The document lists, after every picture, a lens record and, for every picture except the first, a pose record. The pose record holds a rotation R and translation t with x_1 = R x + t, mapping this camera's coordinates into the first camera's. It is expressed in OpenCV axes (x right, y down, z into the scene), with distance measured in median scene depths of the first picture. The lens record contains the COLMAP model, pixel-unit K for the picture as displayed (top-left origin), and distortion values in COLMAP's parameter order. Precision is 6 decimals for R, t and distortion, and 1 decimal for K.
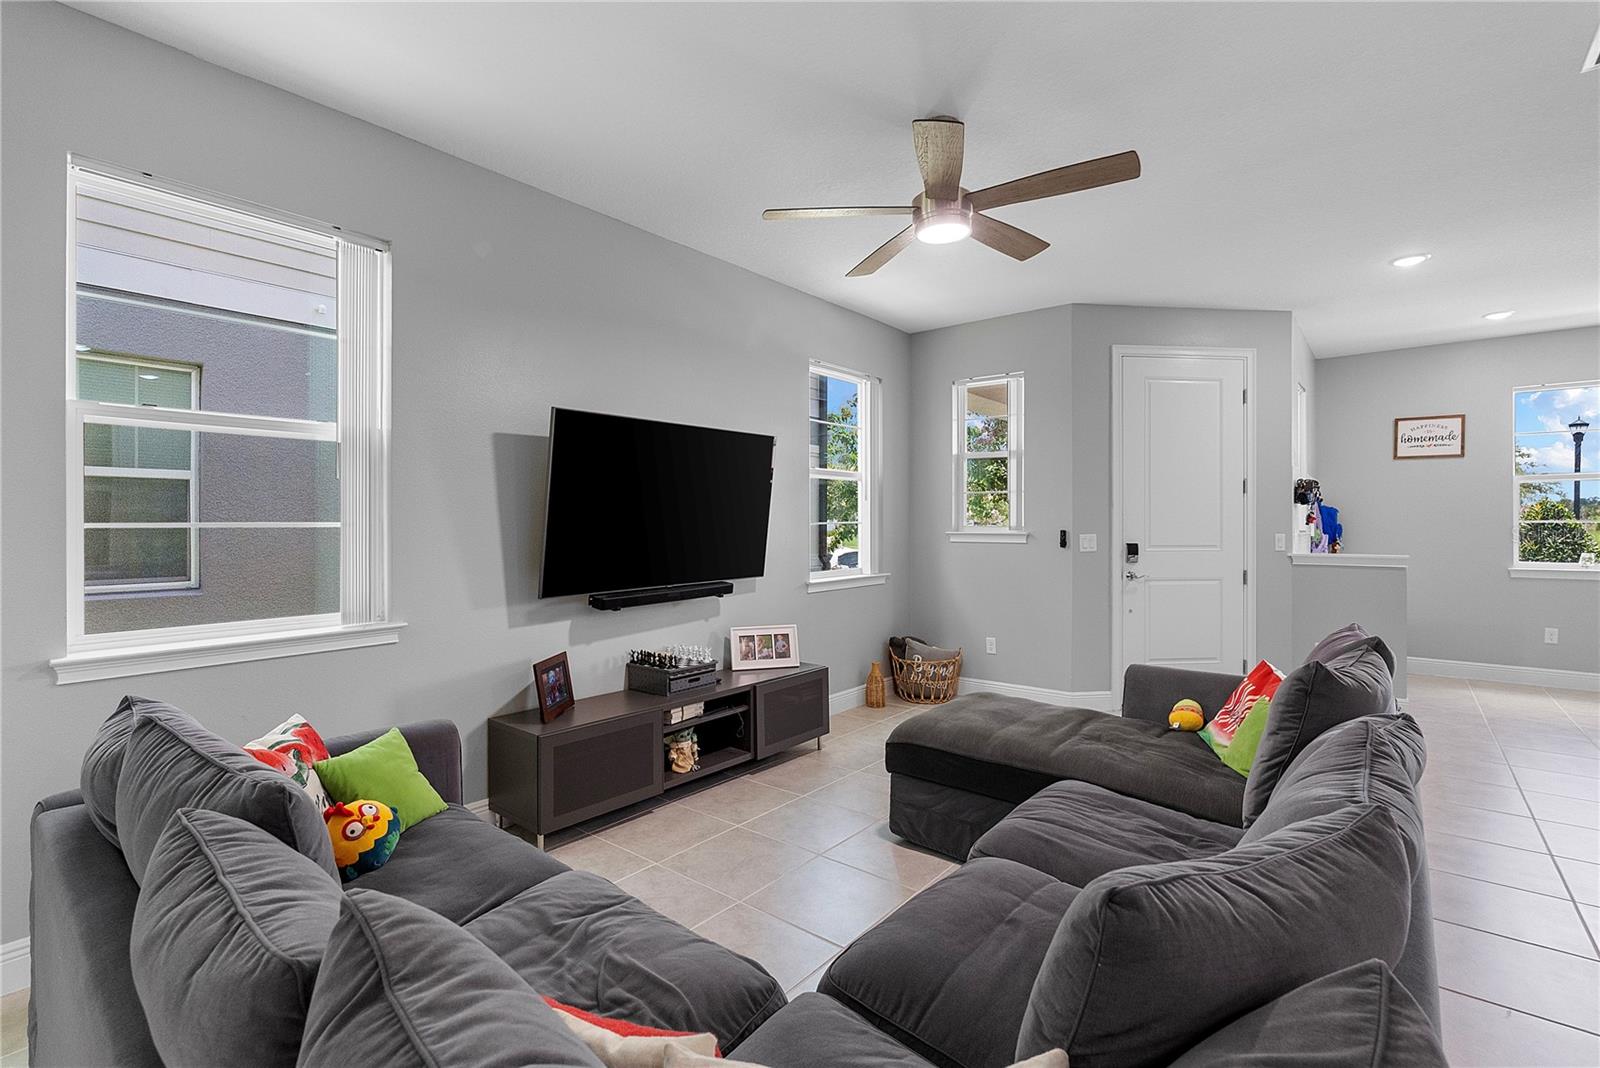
lens RADIAL K [[715.7, 0, 811.2], [0, 715.7, 525.9], [0, 0, 1]] dist [-0.002825, -0.000989]
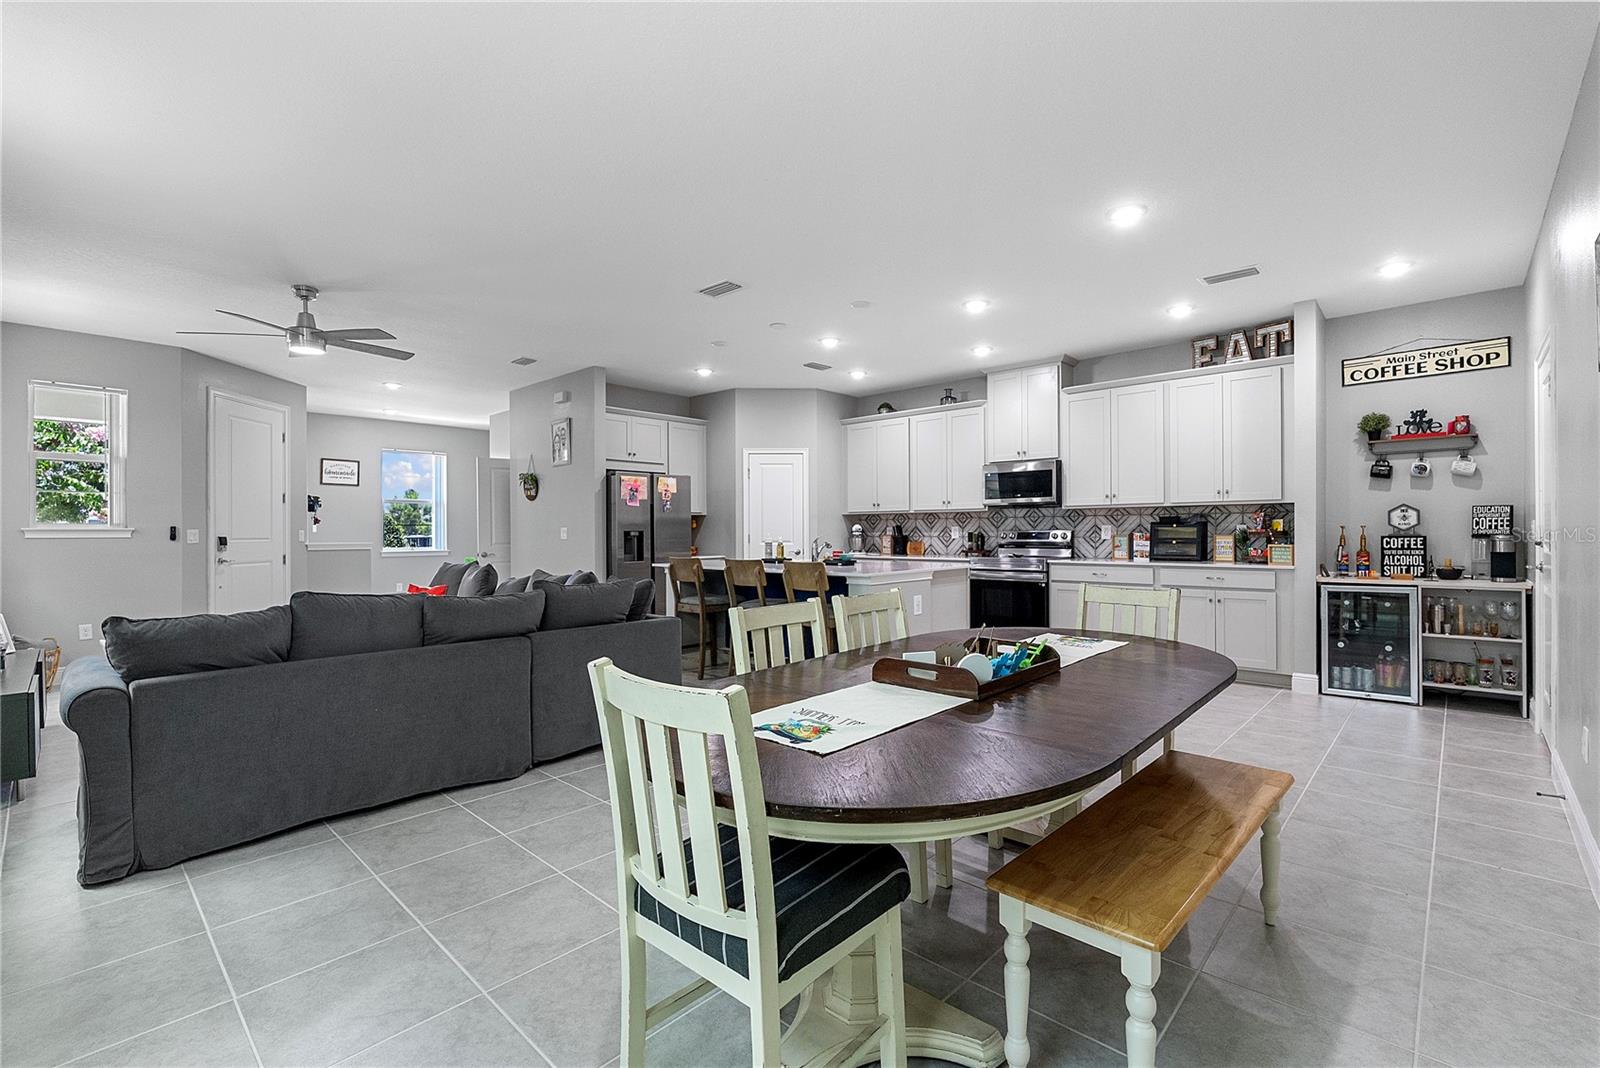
lens RADIAL K [[715.7, 0, 801.3], [0, 715.7, 529.9], [0, 0, 1]] dist [-0.002825, -0.000989]
pose [[0.073713, 0.004098, 0.997271, -0.794427], [0.008352, 0.999954, -0.004726, 0.026342], [-0.997245, 0.008678, 0.073675, -0.183327]]
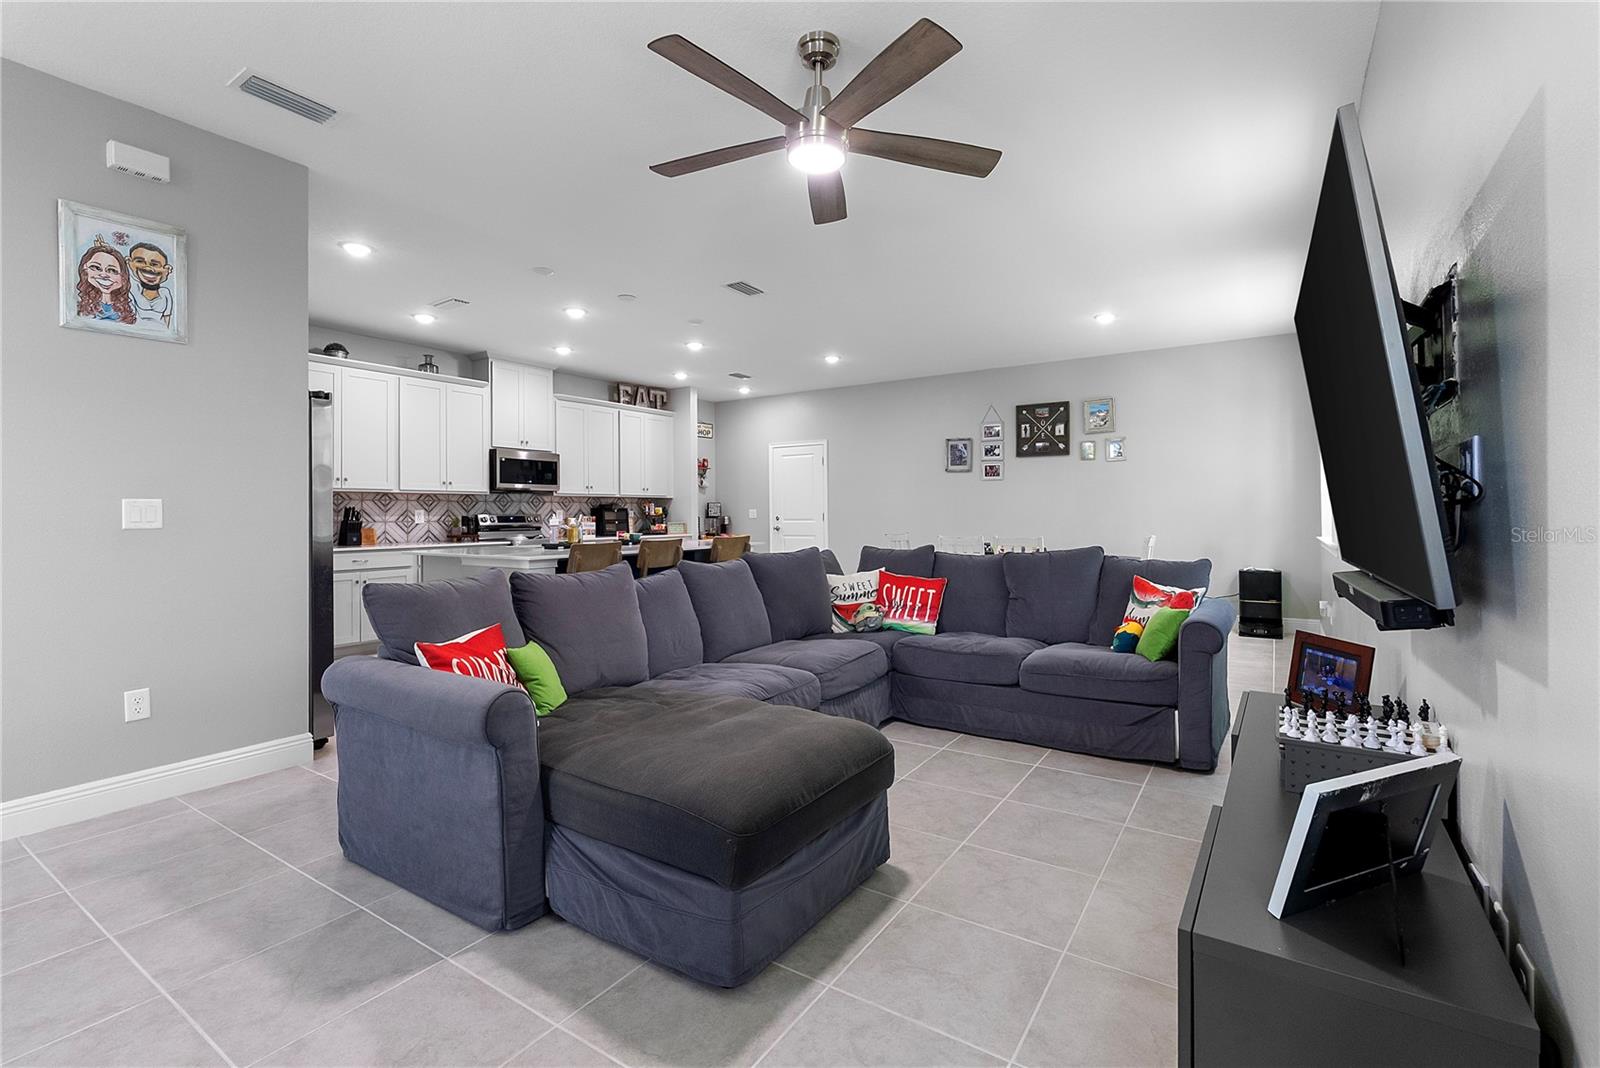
lens RADIAL K [[715.7, 0, 800.7], [0, 715.7, 515.9], [0, 0, 1]] dist [-0.002825, -0.000989]
pose [[-0.996063, 0.010863, -0.087975, 0.159258], [0.010426, 0.999931, 0.005425, 0.026333], [0.088028, 0.004487, -0.996108, 1.024907]]
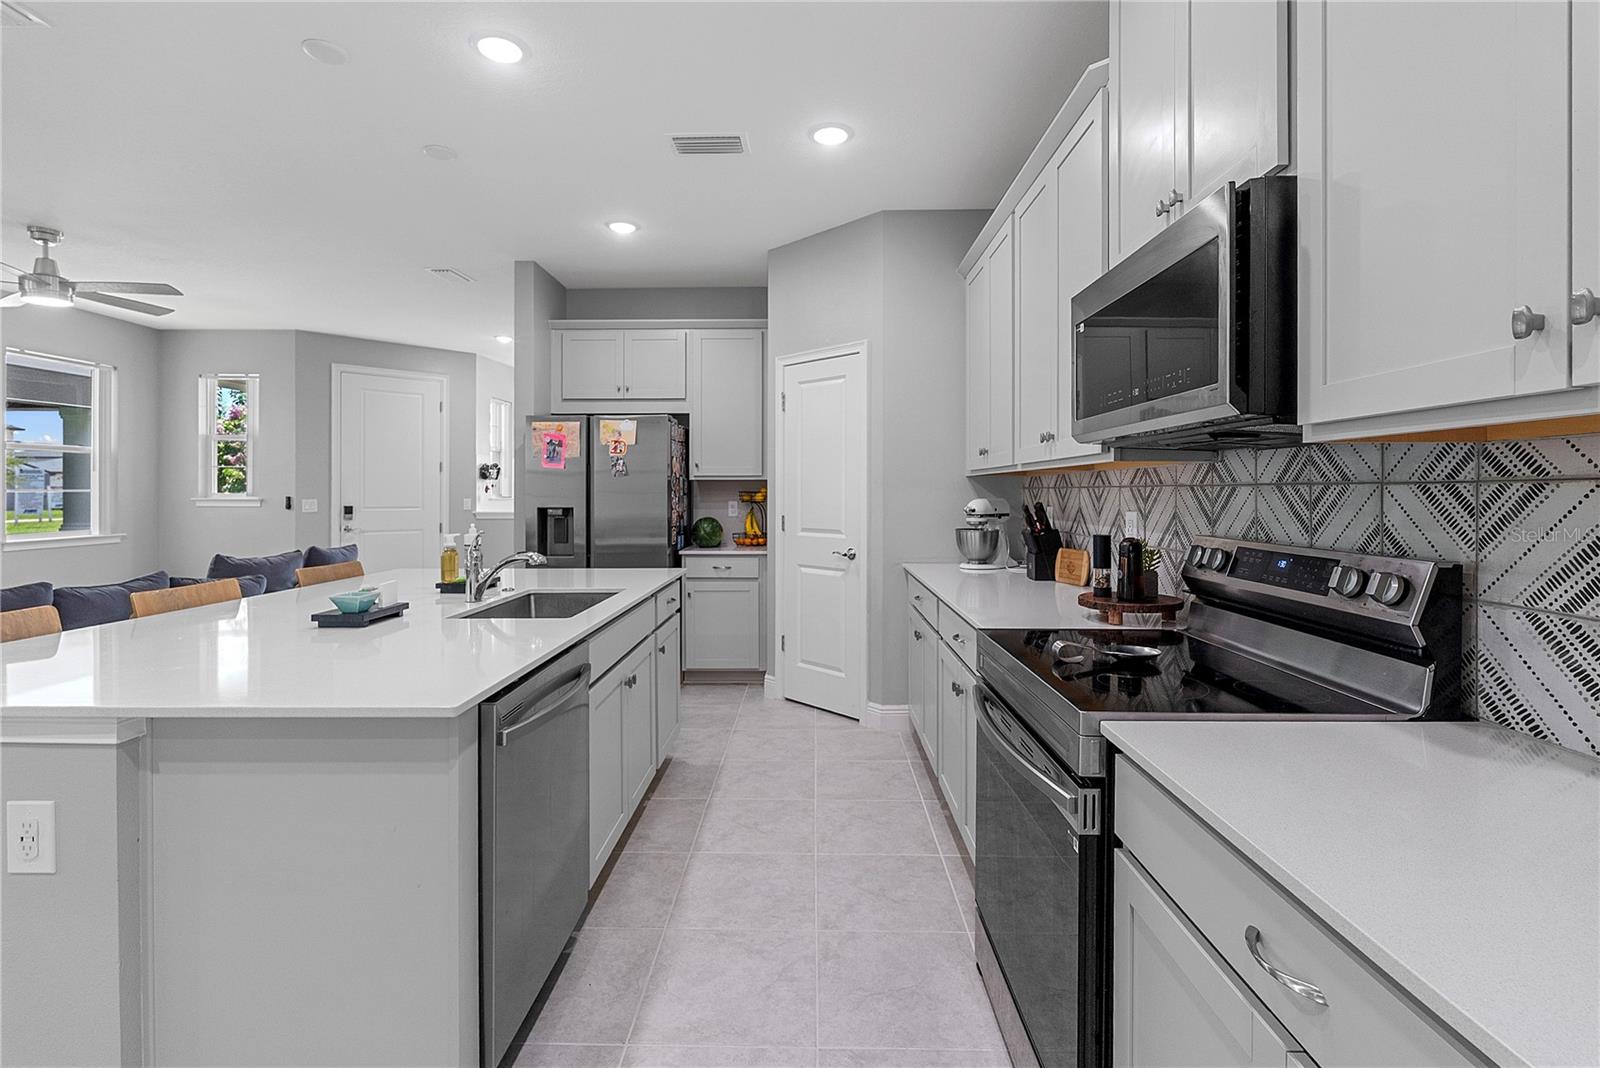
lens RADIAL K [[715.7, 0, 805.2], [0, 715.7, 492.7], [0, 0, 1]] dist [-0.002825, -0.000989]
pose [[0.786014, 0.002532, 0.618203, 0.279188], [-0.000525, 0.999994, -0.003428, 0.003014], [-0.618208, 0.002370, 0.786011, -0.649835]]
